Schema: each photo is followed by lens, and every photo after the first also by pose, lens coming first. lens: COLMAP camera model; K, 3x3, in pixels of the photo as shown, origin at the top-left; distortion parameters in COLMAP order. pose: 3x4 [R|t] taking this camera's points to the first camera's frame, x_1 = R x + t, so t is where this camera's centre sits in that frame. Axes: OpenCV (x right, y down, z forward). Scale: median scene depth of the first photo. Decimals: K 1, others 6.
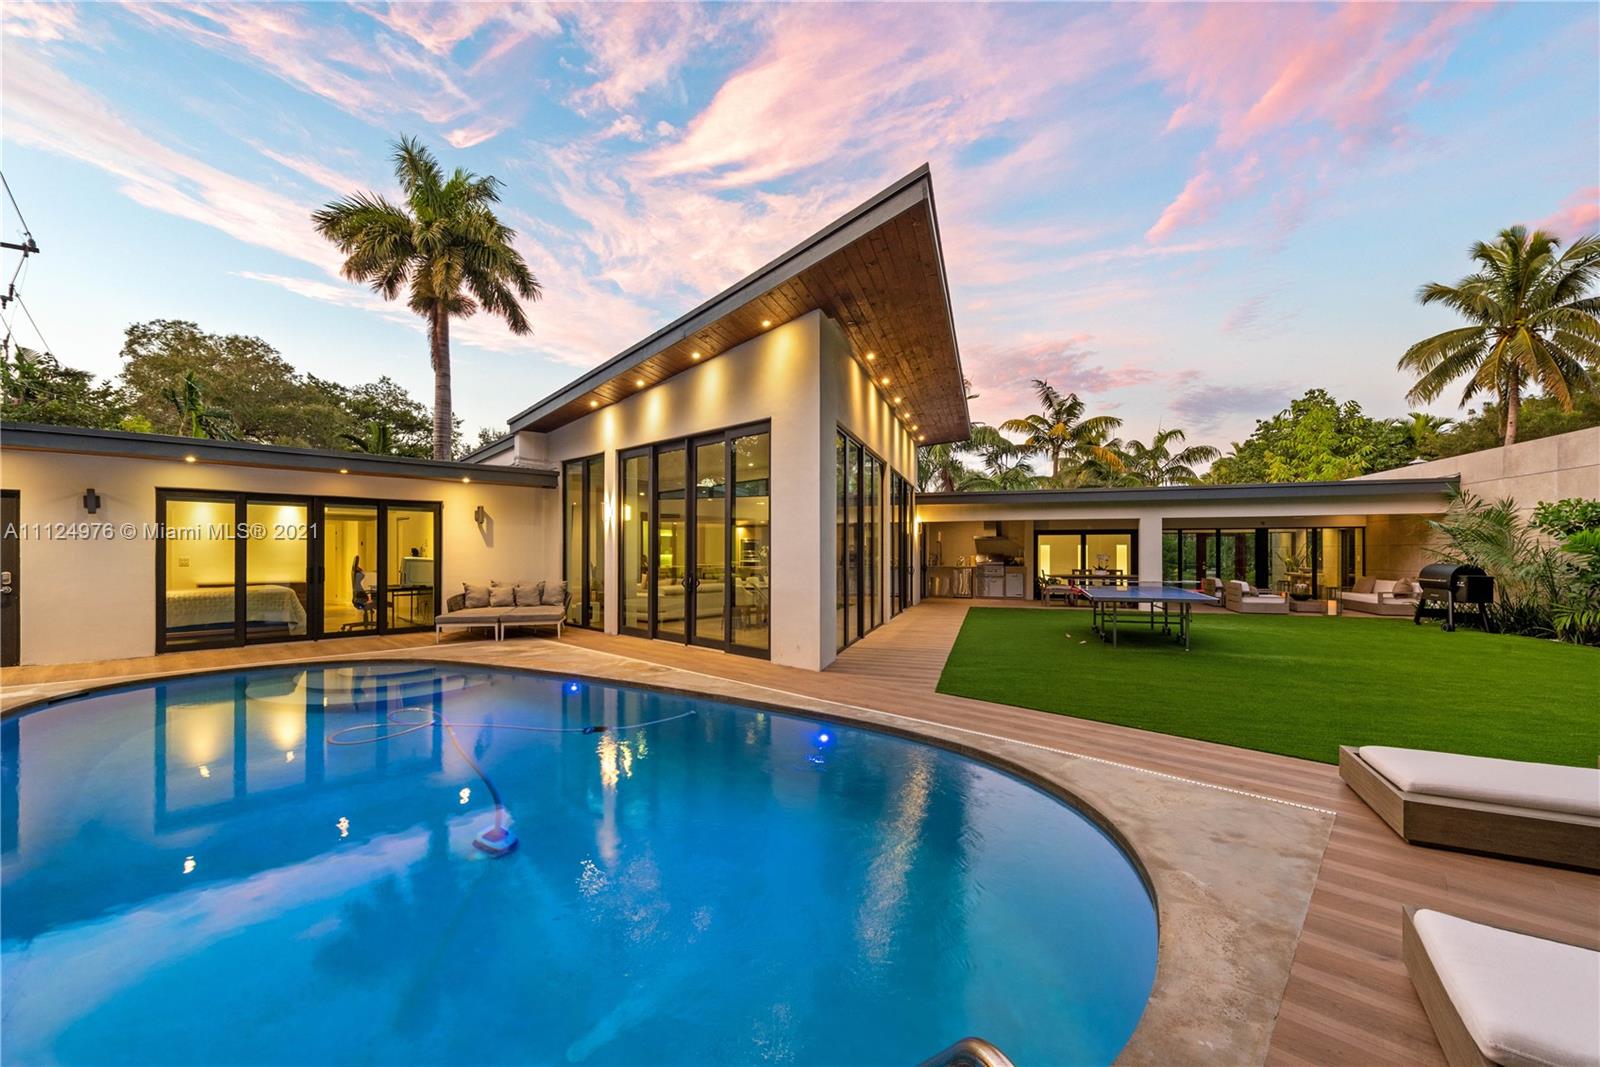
lens RADIAL K [[633.4, 0, 796.6], [0, 633.4, 547.6], [0, 0, 1]] dist [0.012343, -0.000229]
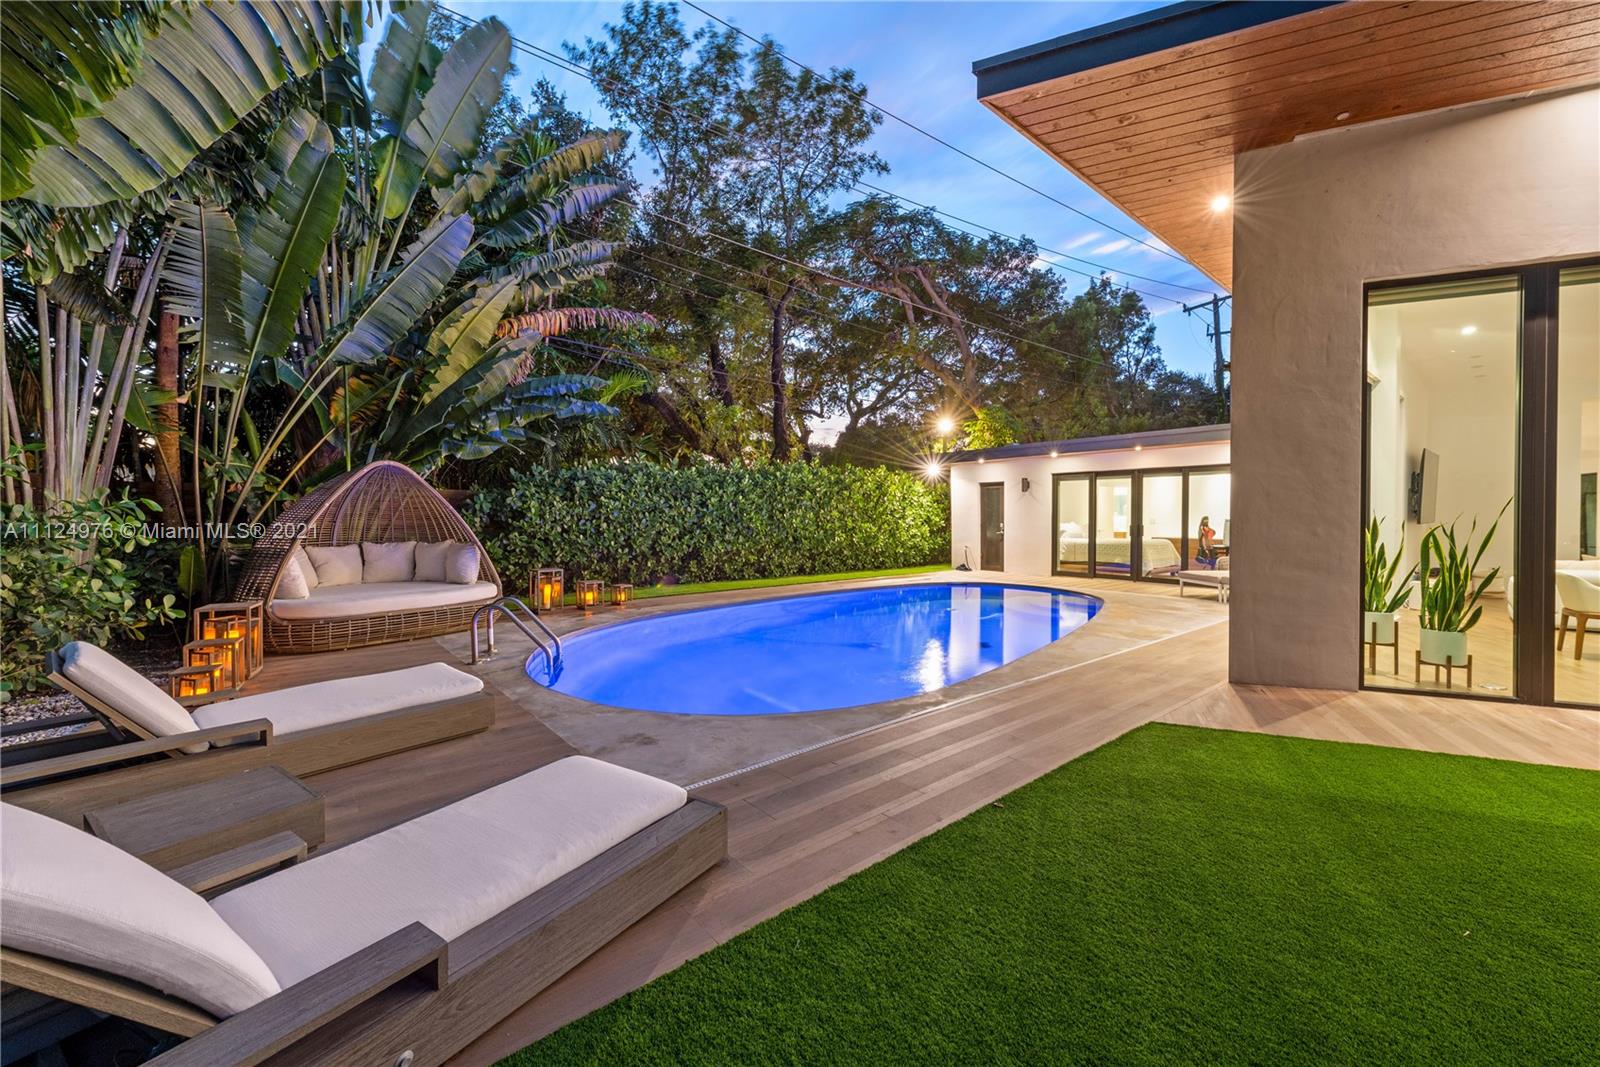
lens RADIAL K [[636.6, 0, 800.7], [0, 636.6, 525.0], [0, 0, 1]] dist [-0.001483, -0.000102]
pose [[-0.093778, 0.013762, -0.995498, 0.534428], [0.009273, 0.999873, 0.012948, 0.006587], [0.995550, -0.008017, -0.093893, 0.408791]]
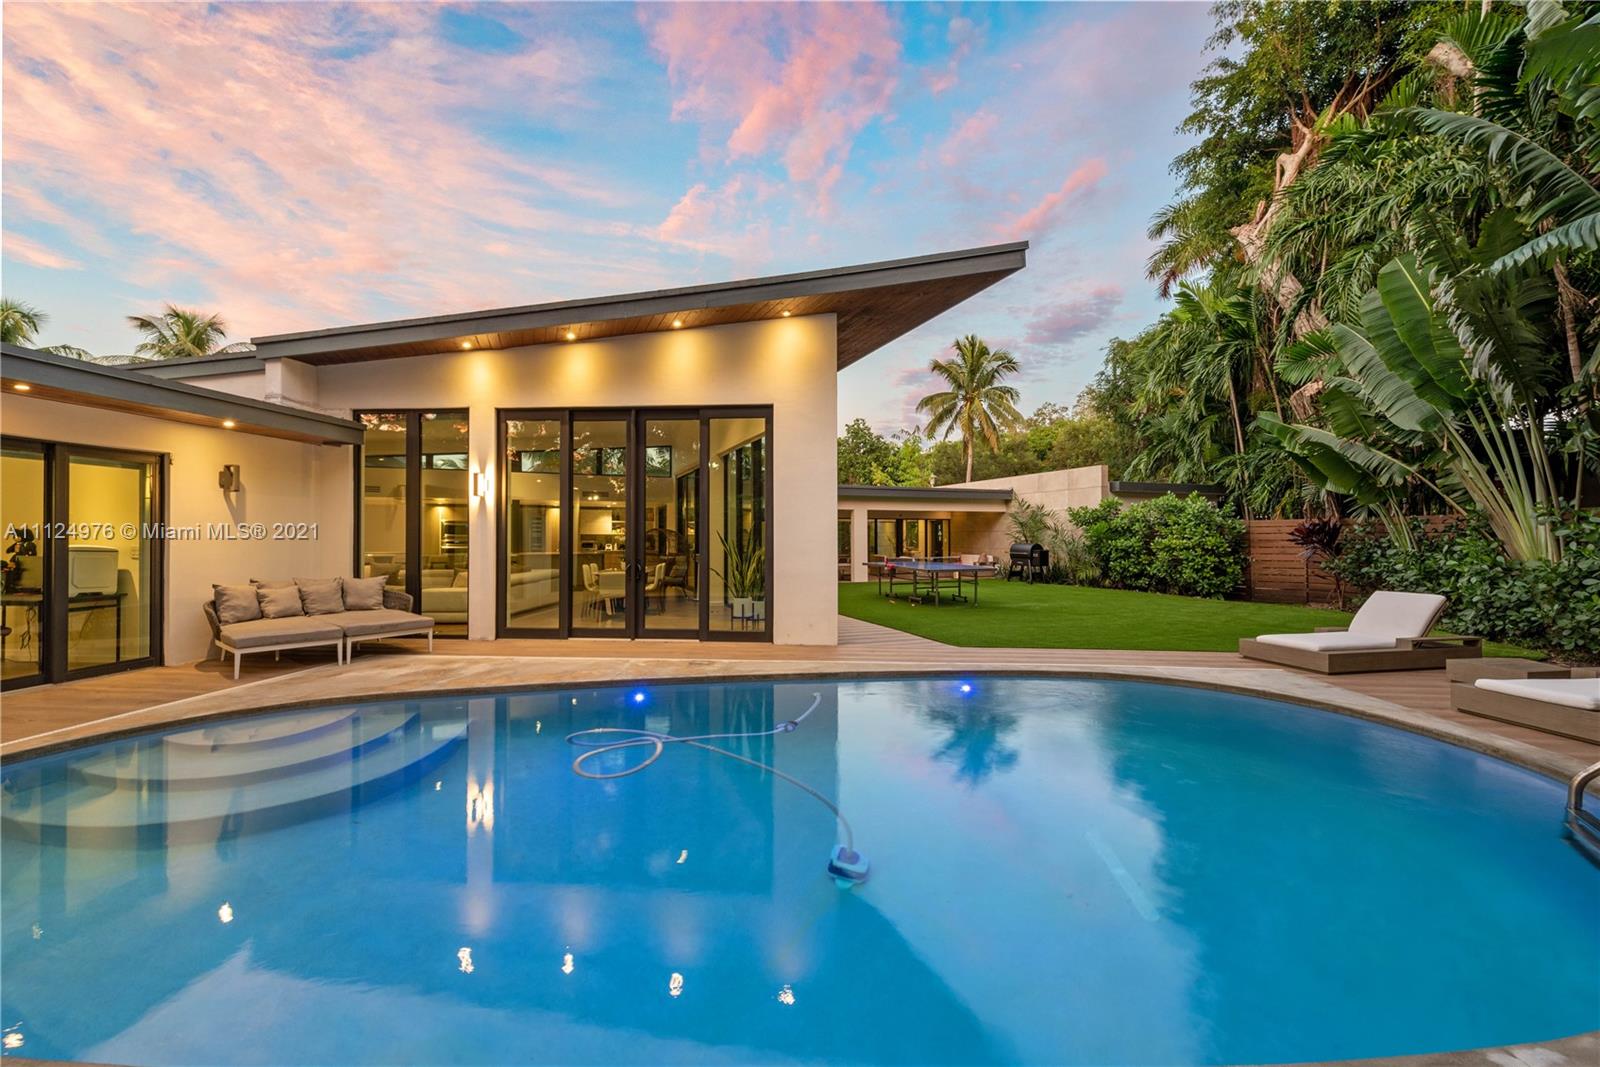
lens RADIAL K [[636.6, 0, 800.7], [0, 636.6, 525.0], [0, 0, 1]] dist [-0.001483, -0.000102]
pose [[0.762096, 0.011427, 0.647363, -0.502111], [-0.003117, 0.999897, -0.013981, 0.003772], [-0.647456, 0.008637, 0.762054, 0.141951]]
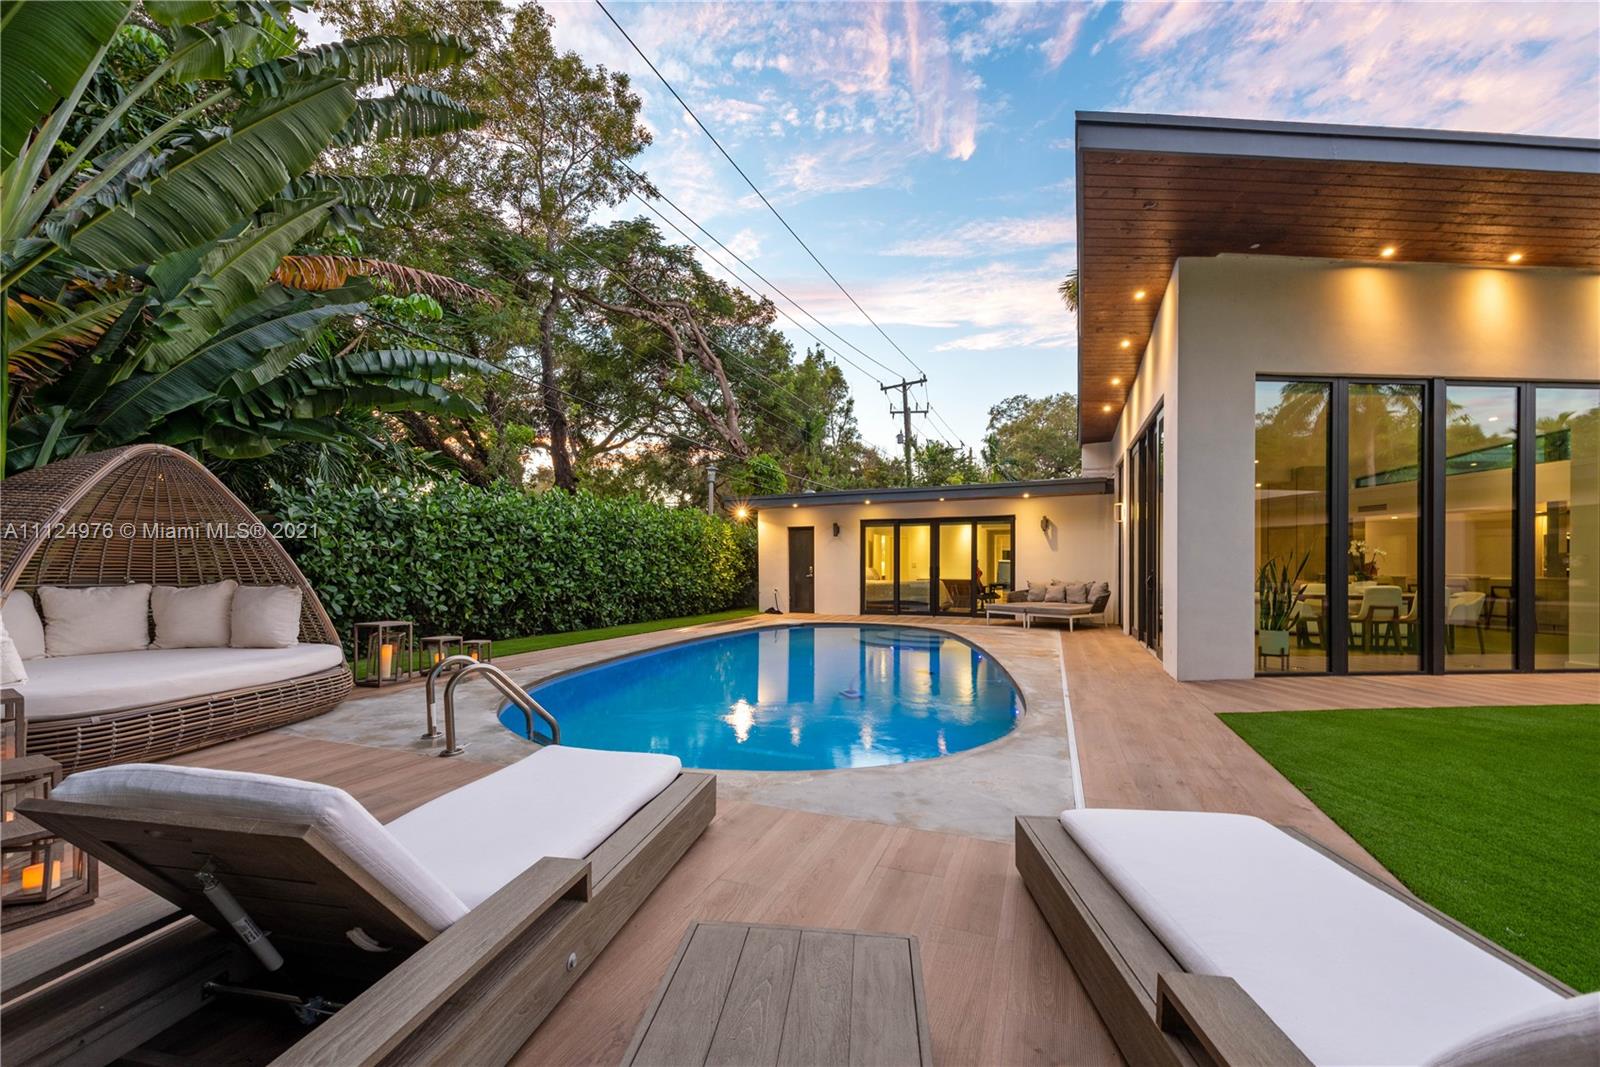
lens RADIAL K [[641.6, 0, 809.3], [0, 641.6, 573.6], [0, 0, 1]] dist [0.000450, 0.000028]
pose [[0.406051, 0.006053, -0.913830, 0.435077], [0.010131, 0.999887, 0.011125, 0.024448], [0.913794, -0.013775, 0.405944, 0.126305]]
